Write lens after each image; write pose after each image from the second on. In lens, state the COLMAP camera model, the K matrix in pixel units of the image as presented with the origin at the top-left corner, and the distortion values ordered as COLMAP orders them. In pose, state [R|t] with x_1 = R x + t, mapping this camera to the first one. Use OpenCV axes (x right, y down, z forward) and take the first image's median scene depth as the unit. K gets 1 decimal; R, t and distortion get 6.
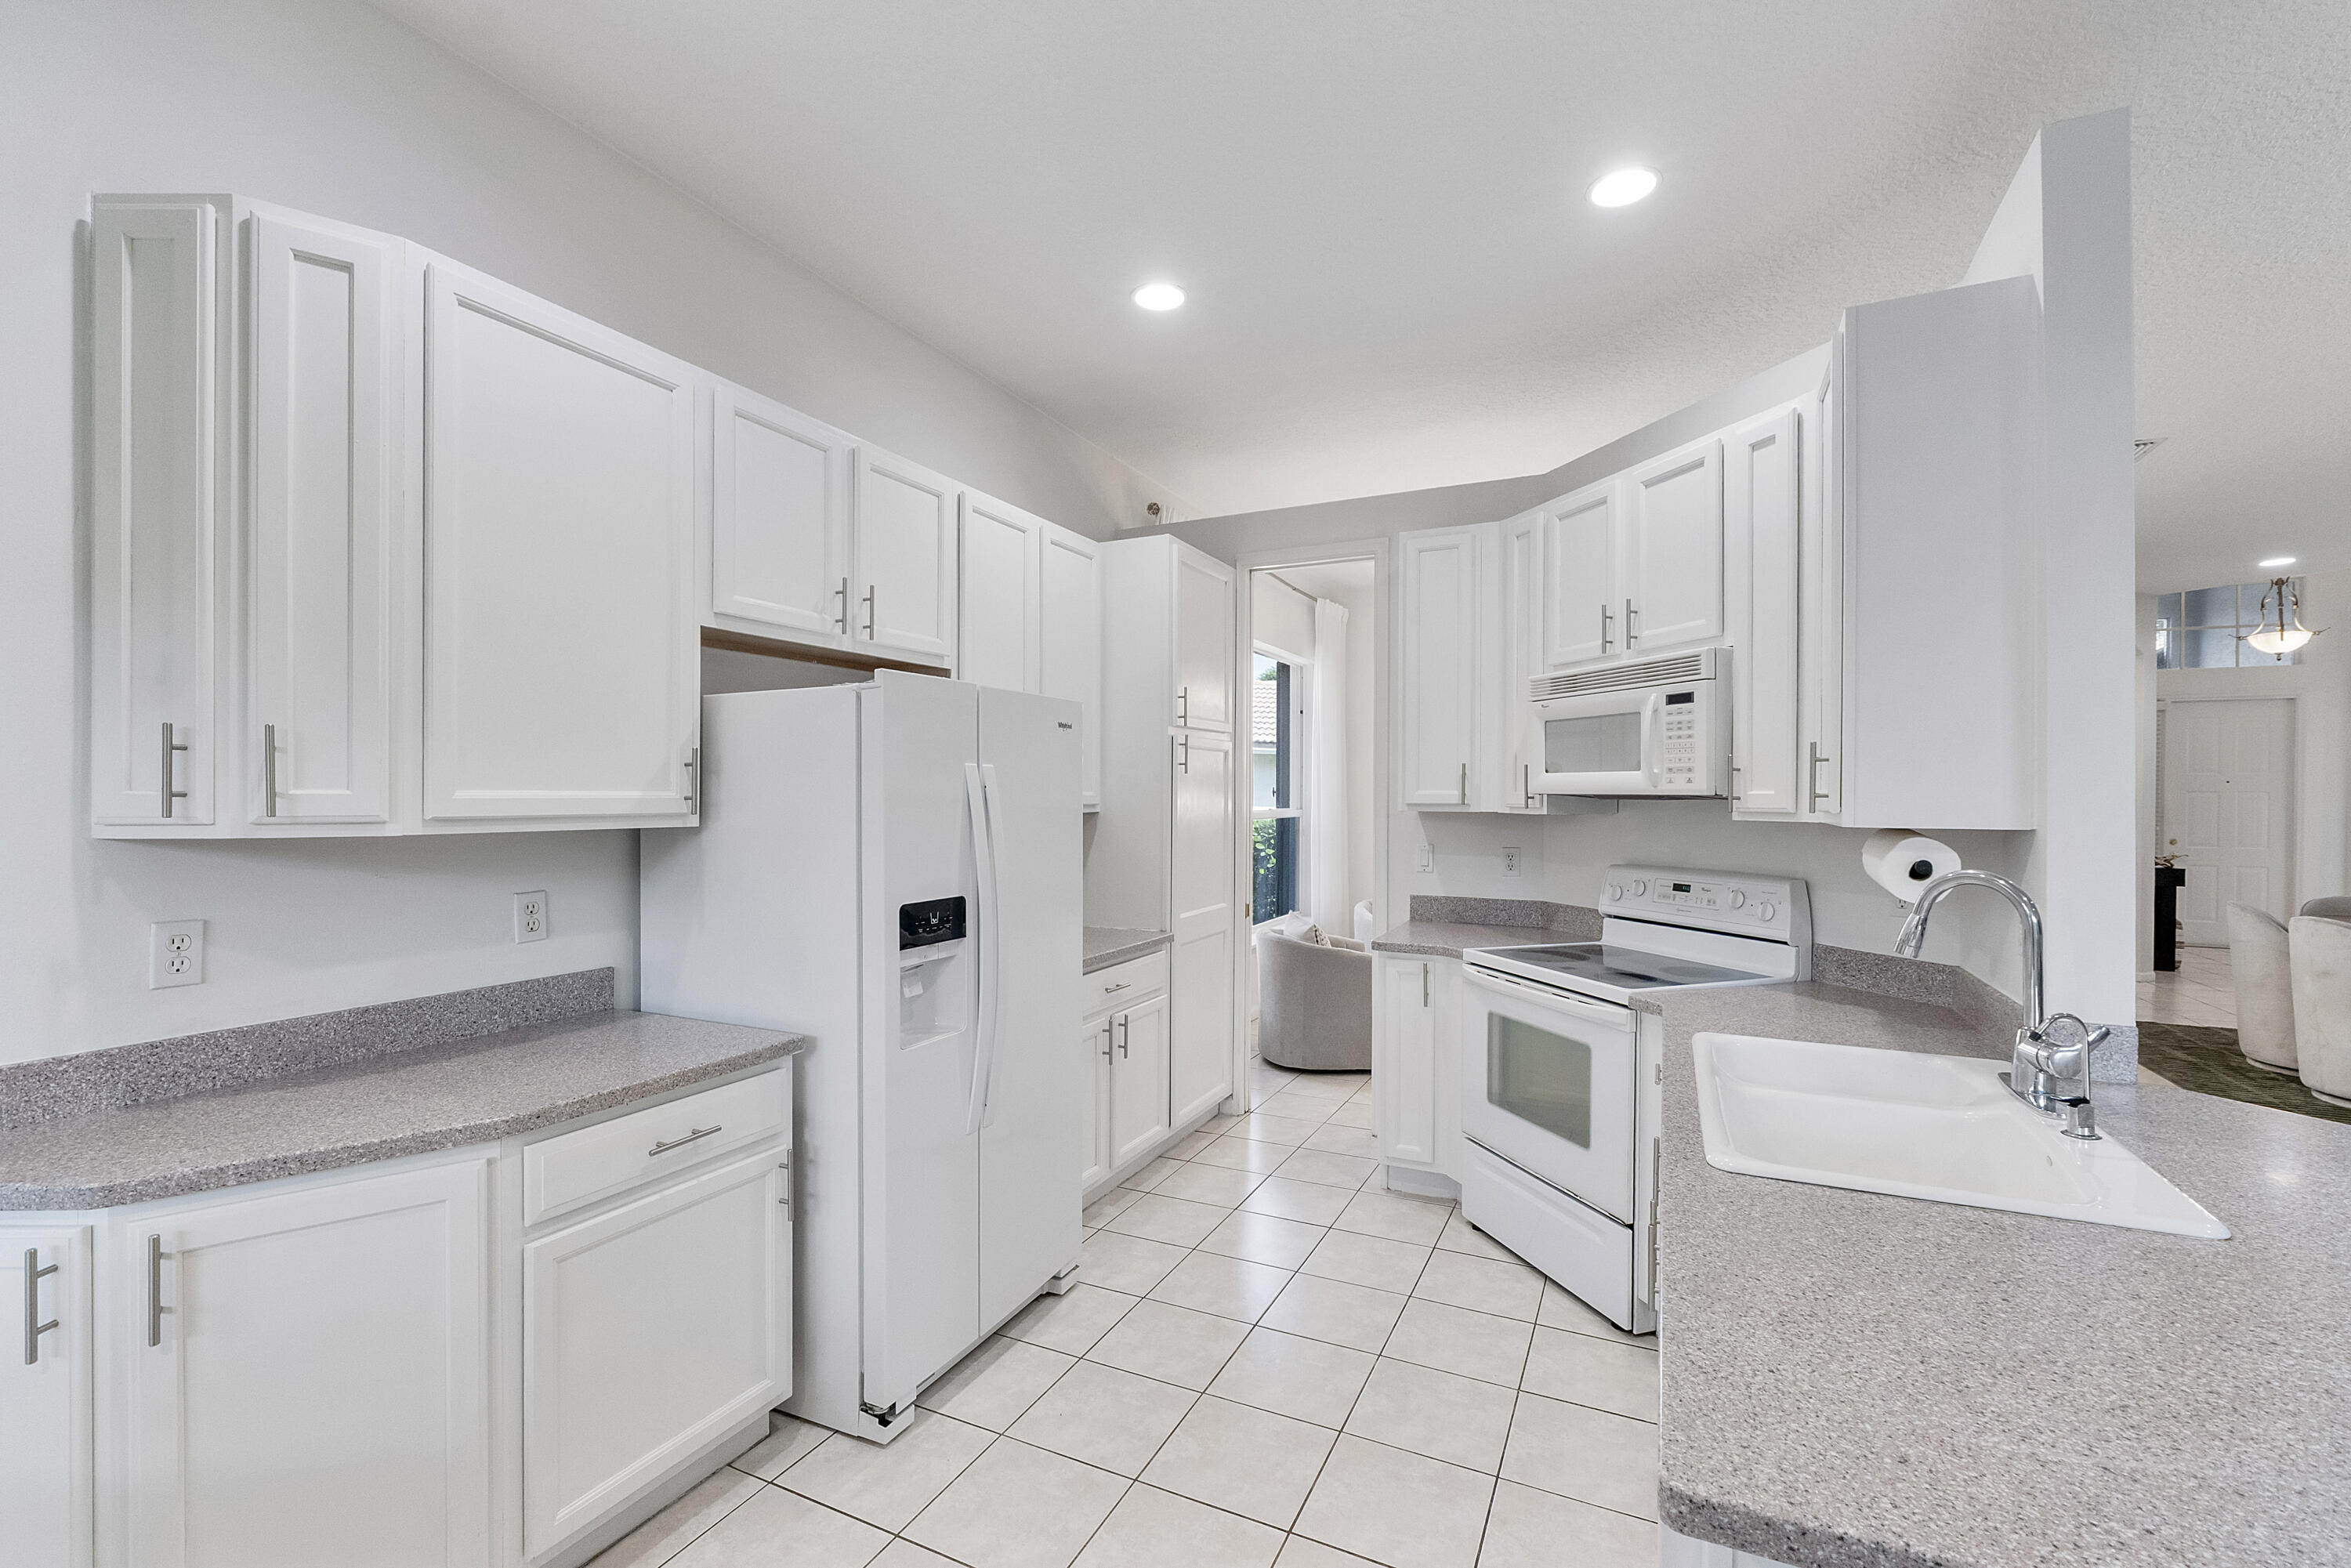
lens RADIAL K [[1004.6, 0, 1180.8], [0, 1004.6, 799.3], [0, 0, 1]] dist [-0.007297, 0.000207]
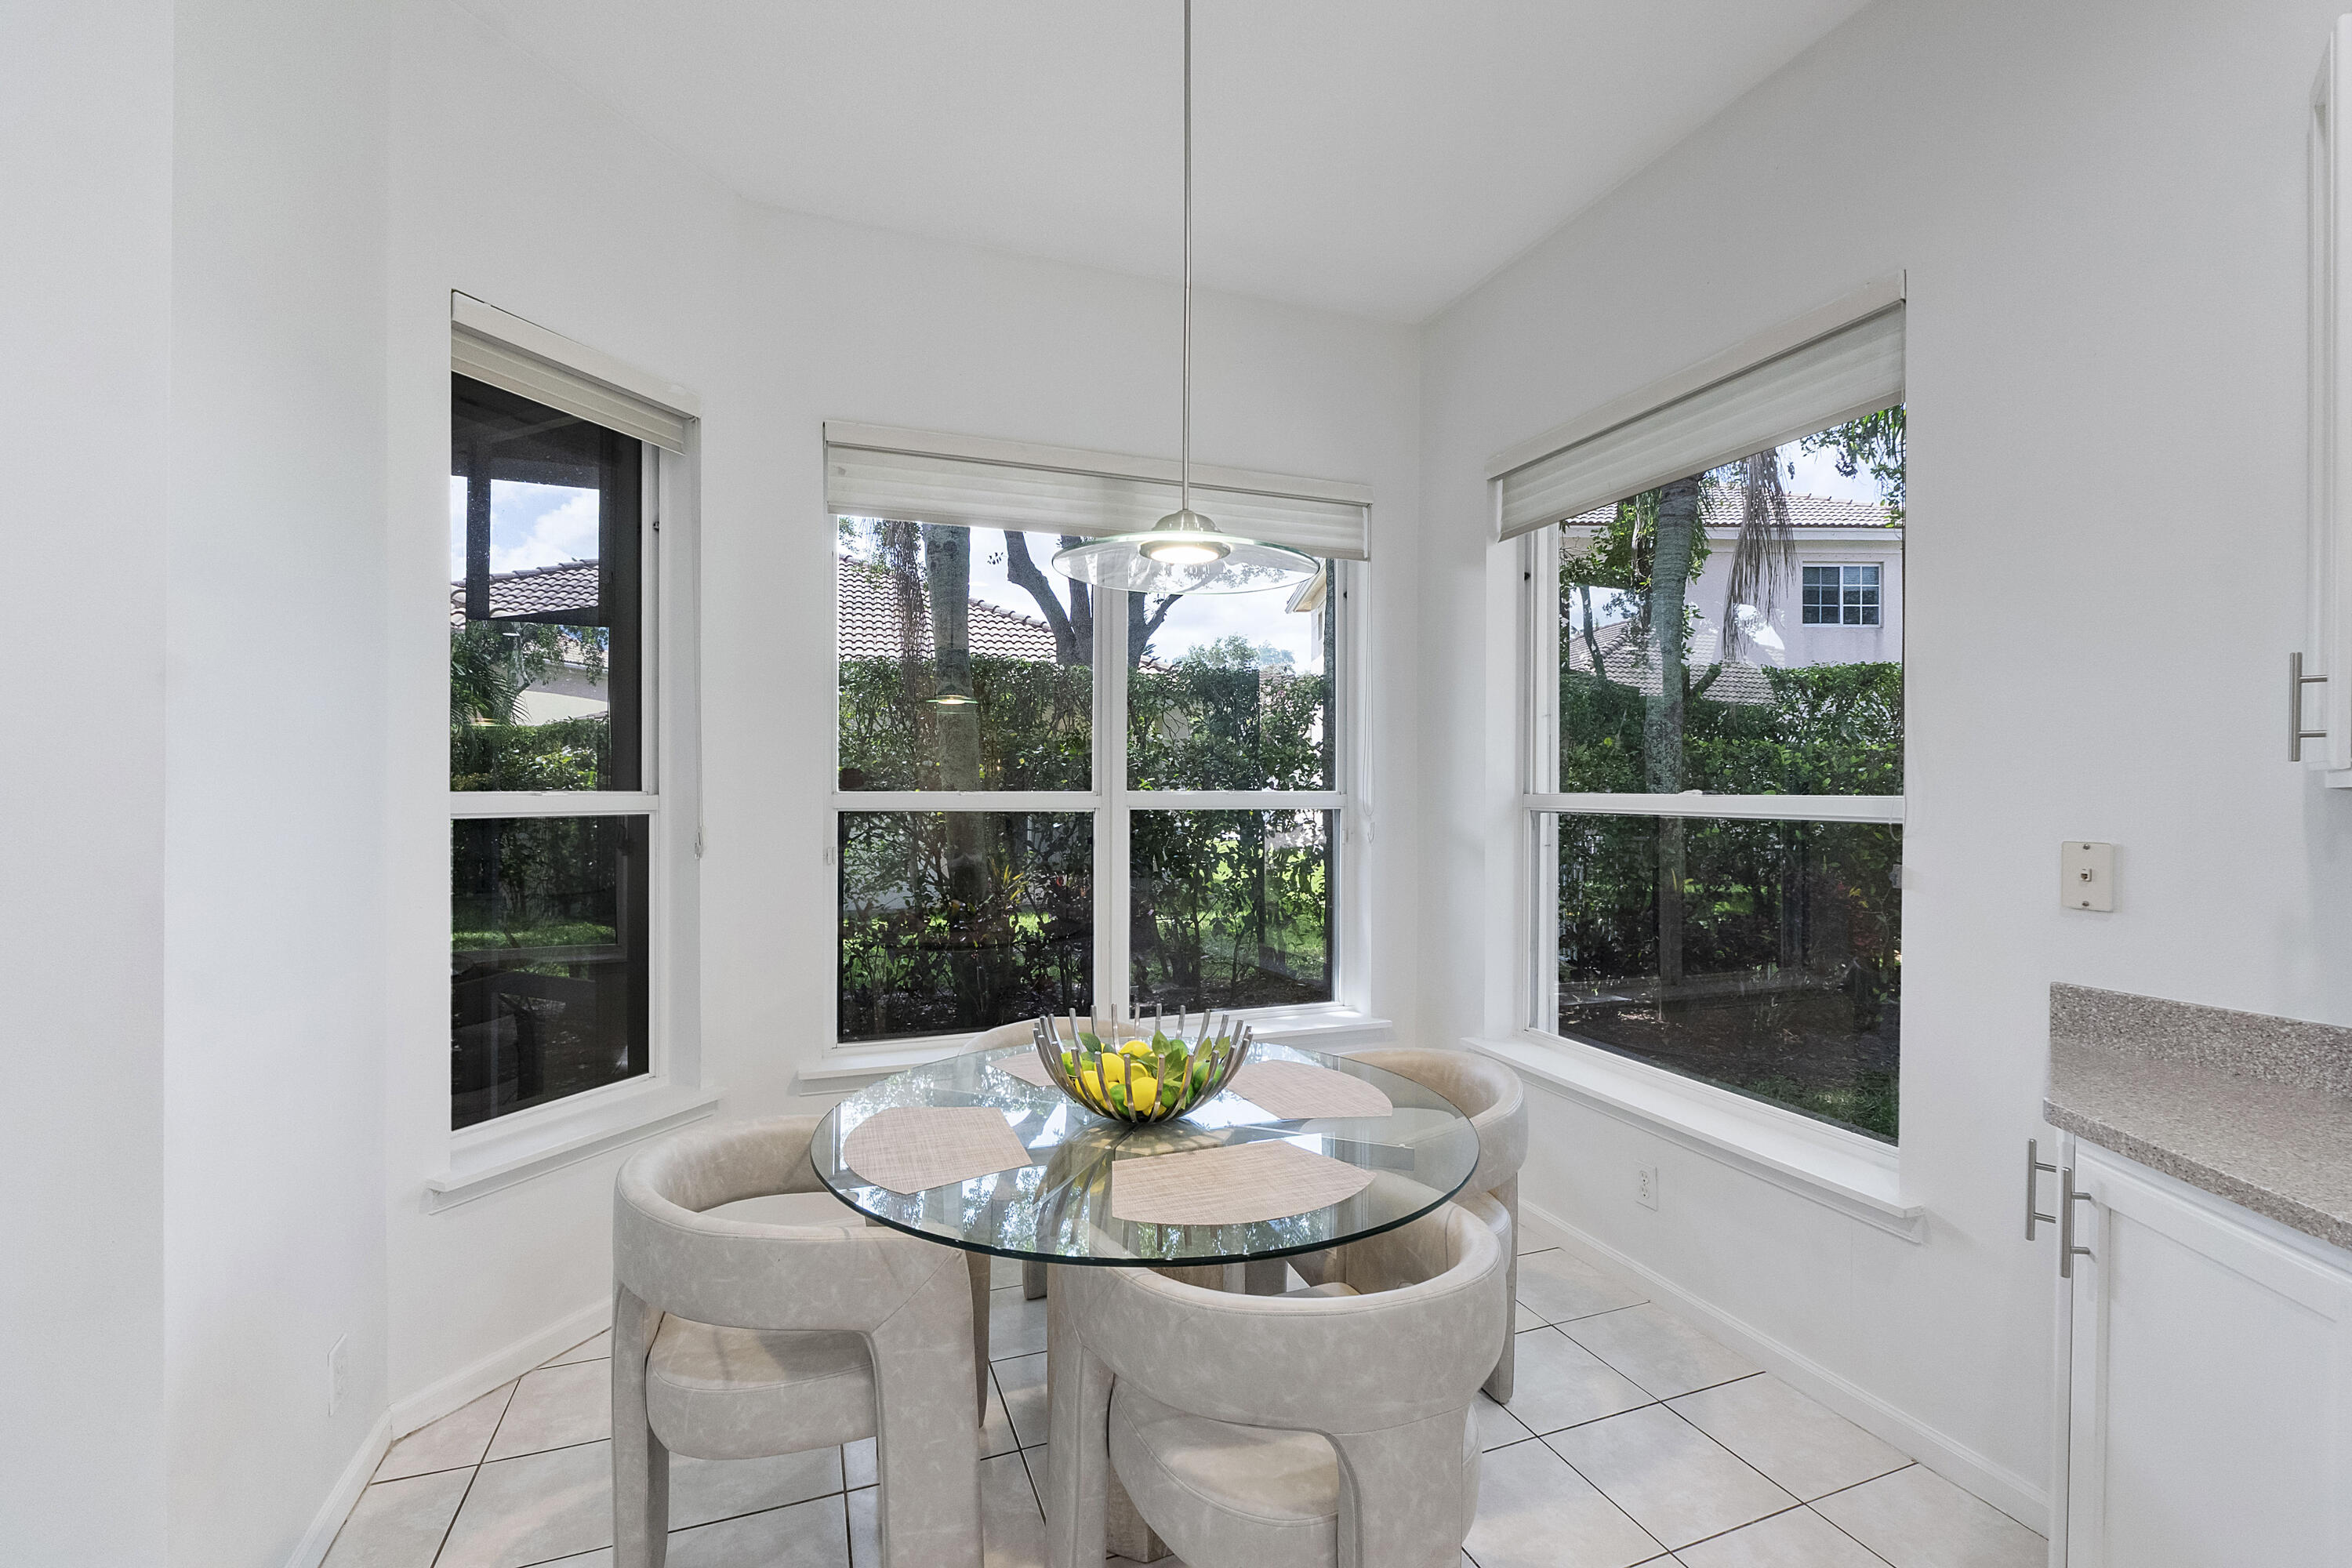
lens RADIAL K [[1005.1, 0, 1163.7], [0, 1005.1, 781.1], [0, 0, 1]] dist [-0.007297, 0.000207]
pose [[-0.677717, -0.008697, -0.735271, 0.206180], [-0.009420, 0.999951, -0.003145, 0.033096], [0.735262, 0.004795, -0.677766, 0.609603]]
